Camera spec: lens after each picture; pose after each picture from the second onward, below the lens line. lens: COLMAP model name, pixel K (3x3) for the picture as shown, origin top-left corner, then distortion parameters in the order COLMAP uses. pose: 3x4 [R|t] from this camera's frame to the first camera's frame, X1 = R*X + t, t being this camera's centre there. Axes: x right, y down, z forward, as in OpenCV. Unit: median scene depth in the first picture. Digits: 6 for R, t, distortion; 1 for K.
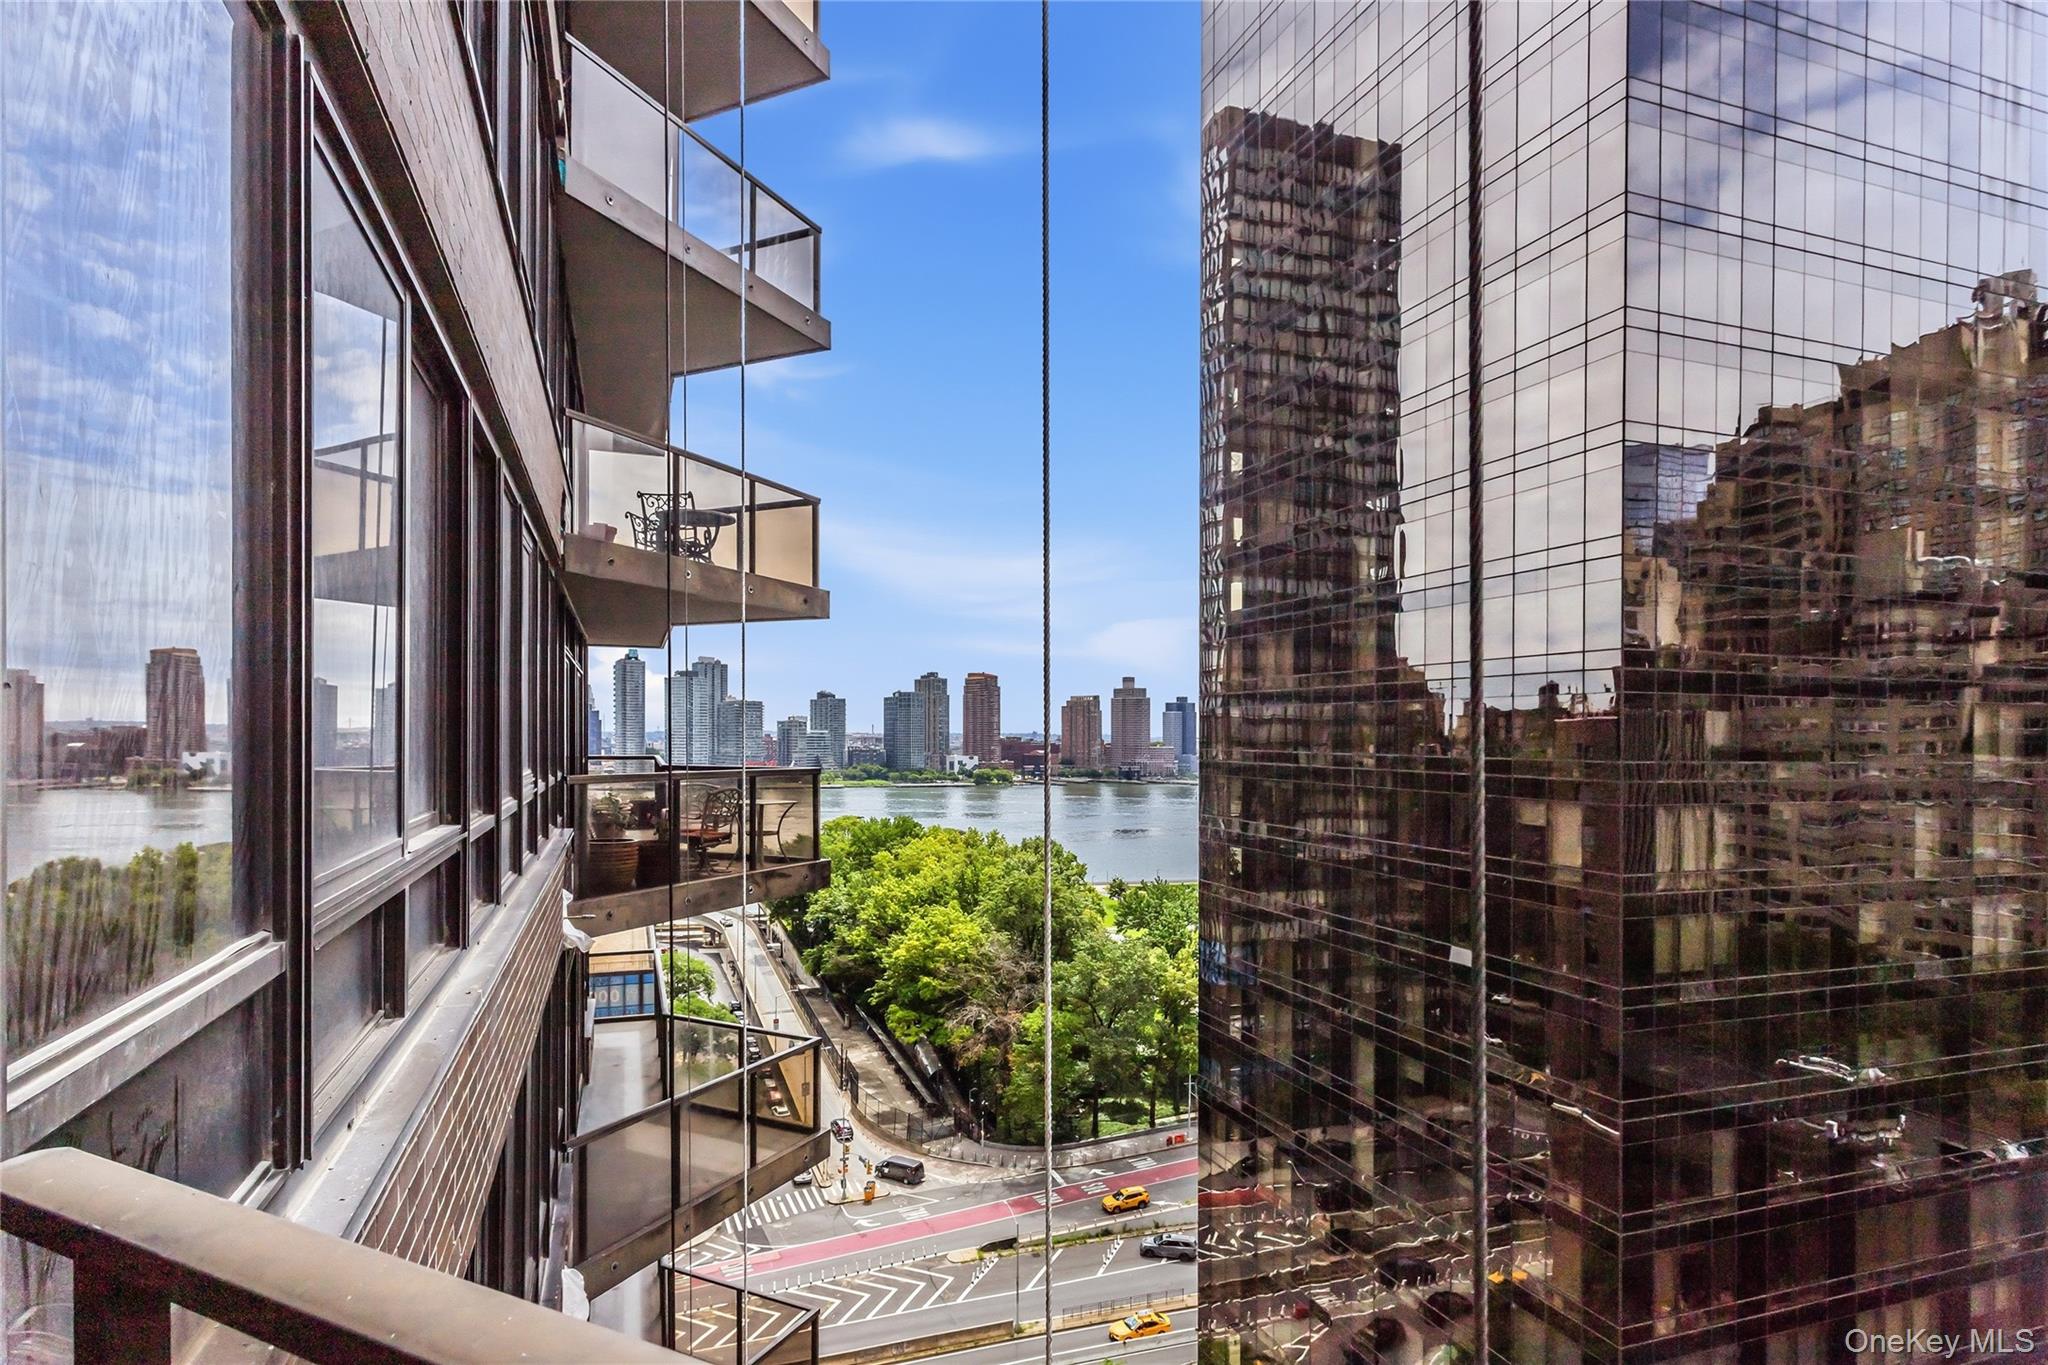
lens RADIAL K [[1083.3, 0, 979.2], [0, 1083.3, 733.2], [0, 0, 1]] dist [-0.002130, 0.003445]
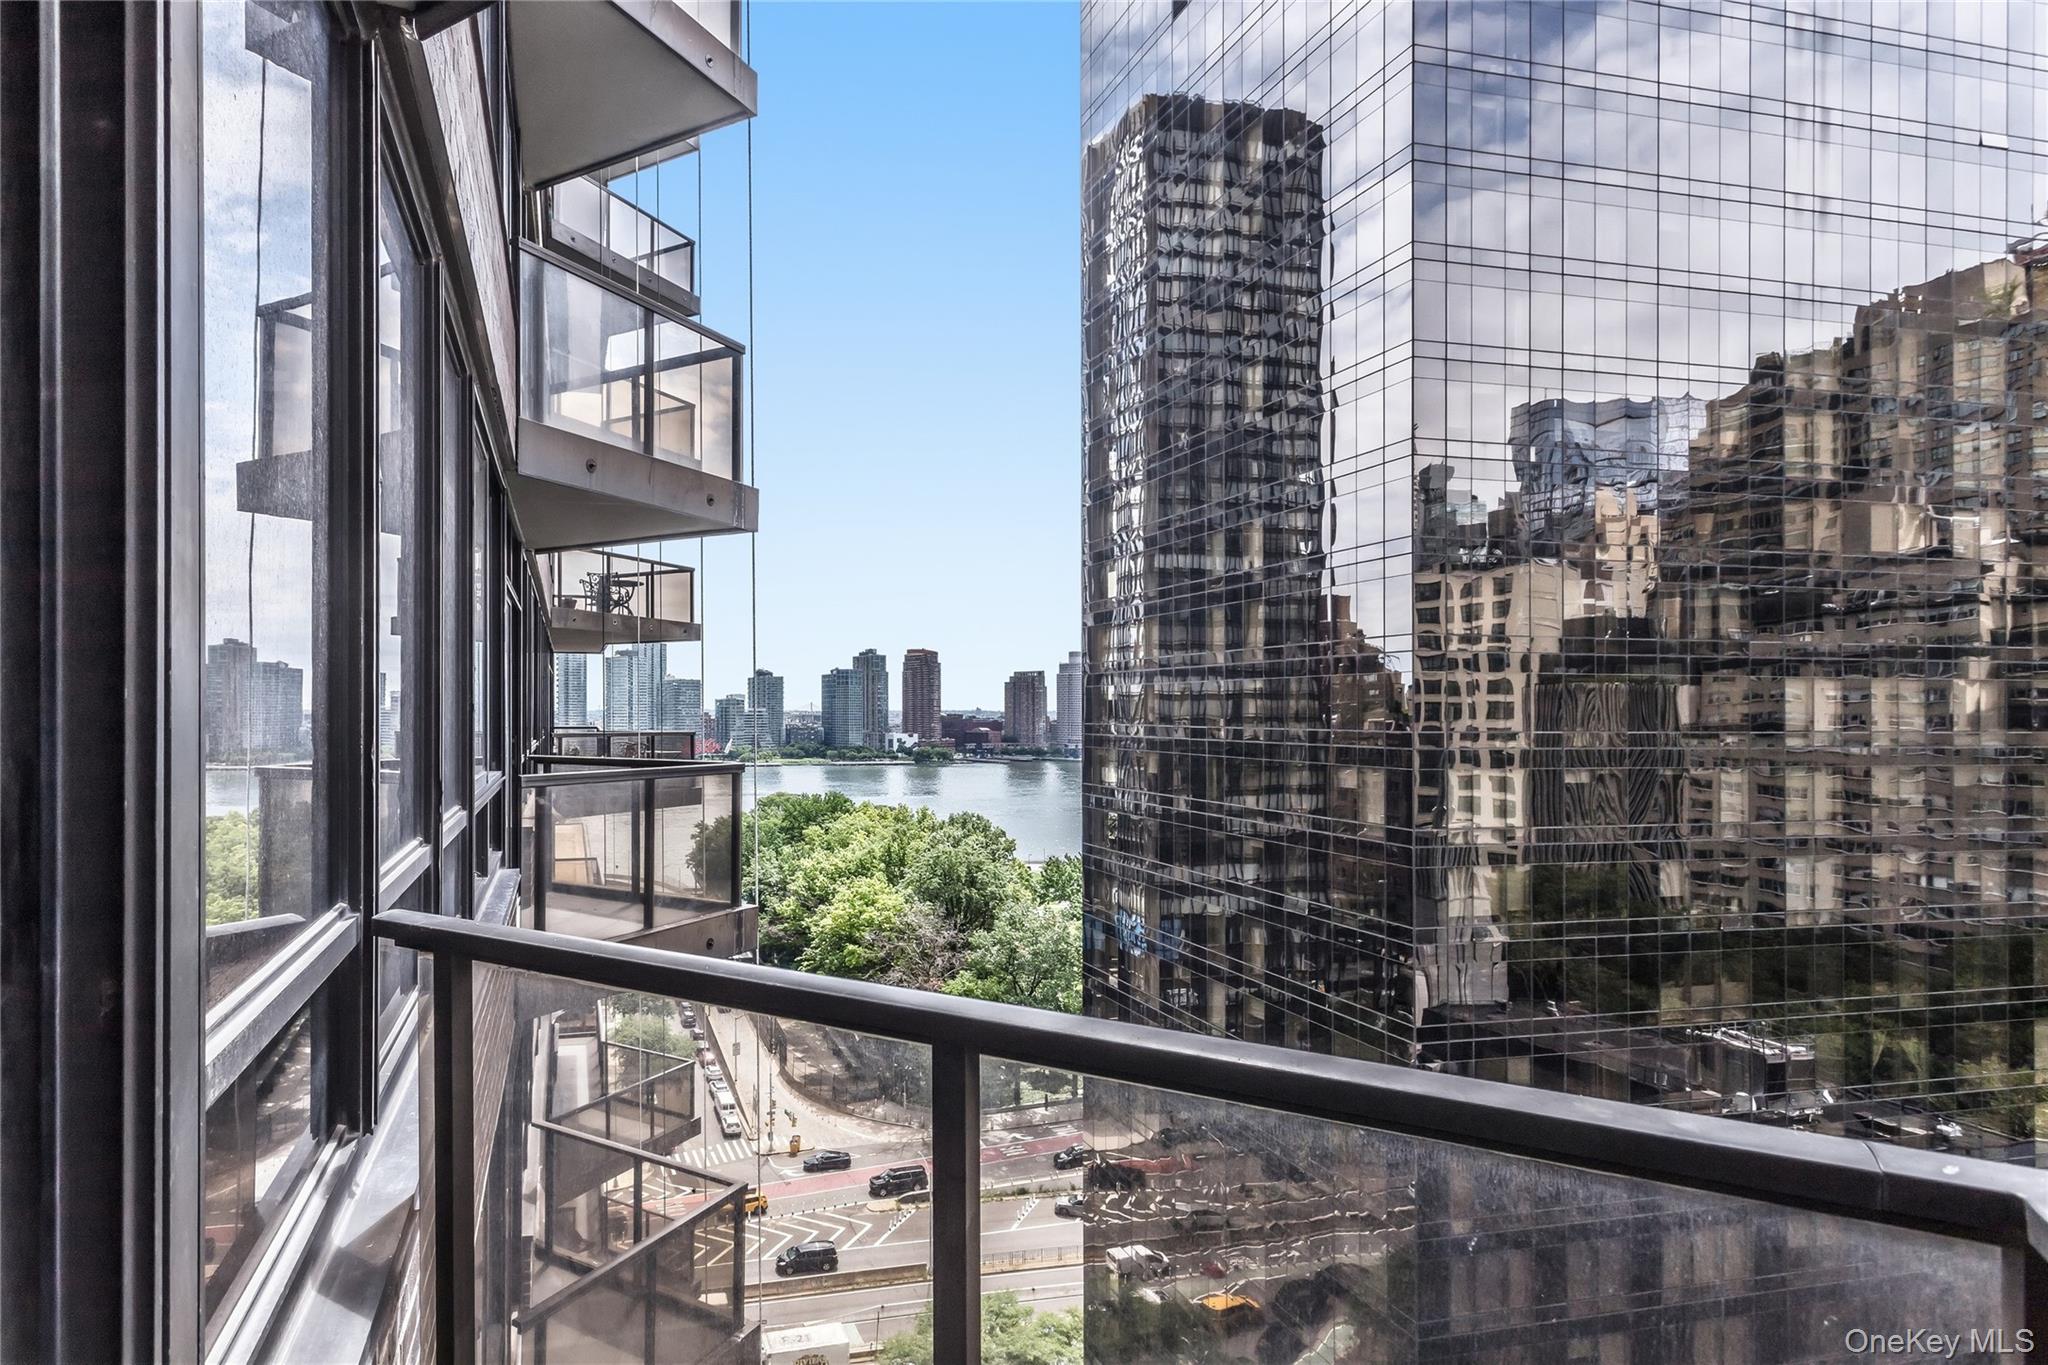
lens RADIAL K [[2030.6, 0, 1016.8], [0, 2030.6, 689.5], [0, 0, 1]] dist [0.015868, 0.000000]
pose [[0.996284, -0.004954, -0.085992, 0.273802], [0.003904, 0.999916, -0.012377, 0.004533], [0.086046, 0.011995, 0.996219, -0.918127]]
